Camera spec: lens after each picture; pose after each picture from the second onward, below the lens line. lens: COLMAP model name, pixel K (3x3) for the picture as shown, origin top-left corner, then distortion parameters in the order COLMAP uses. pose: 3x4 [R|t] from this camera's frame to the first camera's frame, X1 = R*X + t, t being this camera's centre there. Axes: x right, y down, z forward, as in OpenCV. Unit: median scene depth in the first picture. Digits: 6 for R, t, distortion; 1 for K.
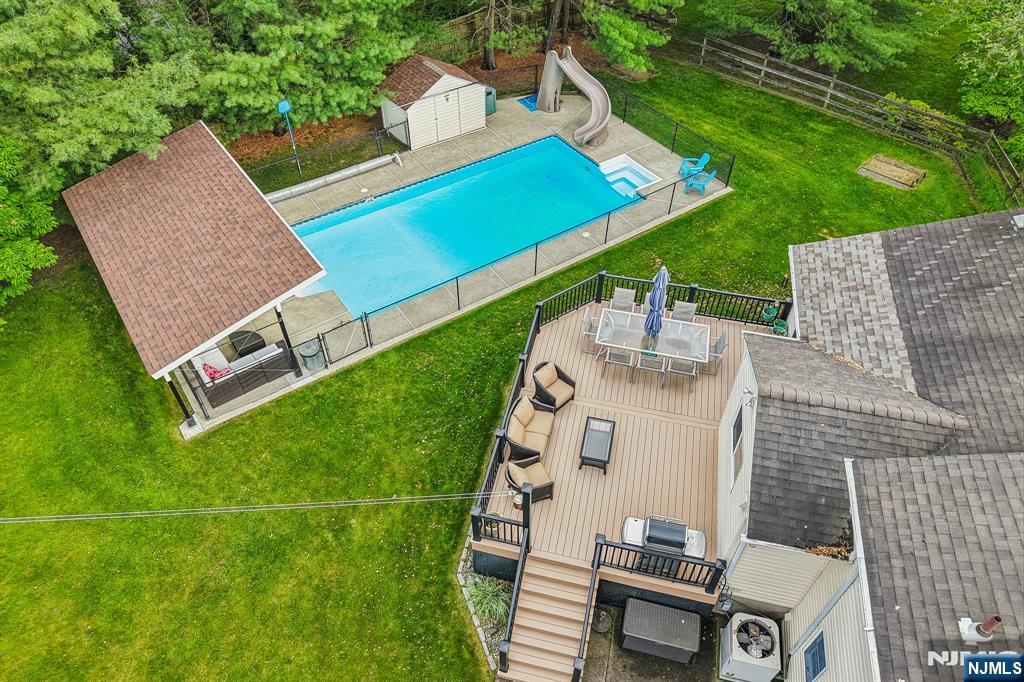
lens RADIAL K [[691.4, 0, 516.5], [0, 691.4, 346.7], [0, 0, 1]] dist [0.027379, -0.026807]
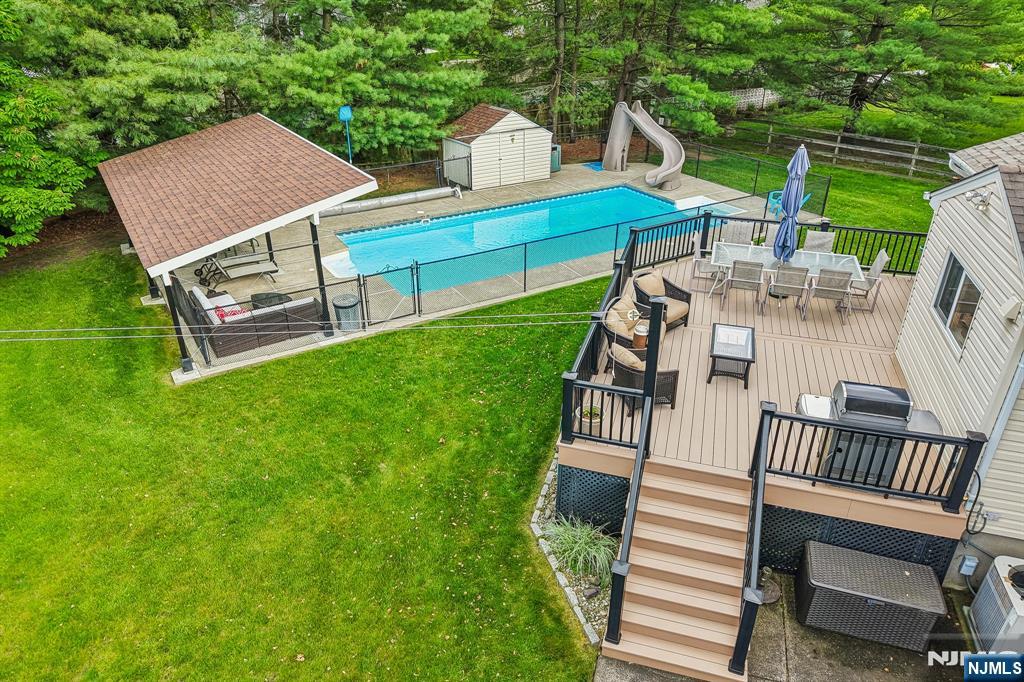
lens RADIAL K [[691.4, 0, 516.5], [0, 691.4, 346.7], [0, 0, 1]] dist [0.027379, -0.026807]
pose [[0.998406, 0.022364, -0.051812, -0.064605], [-0.037155, 0.951554, -0.305229, 0.348329], [0.042475, 0.306668, 0.950868, 0.295515]]
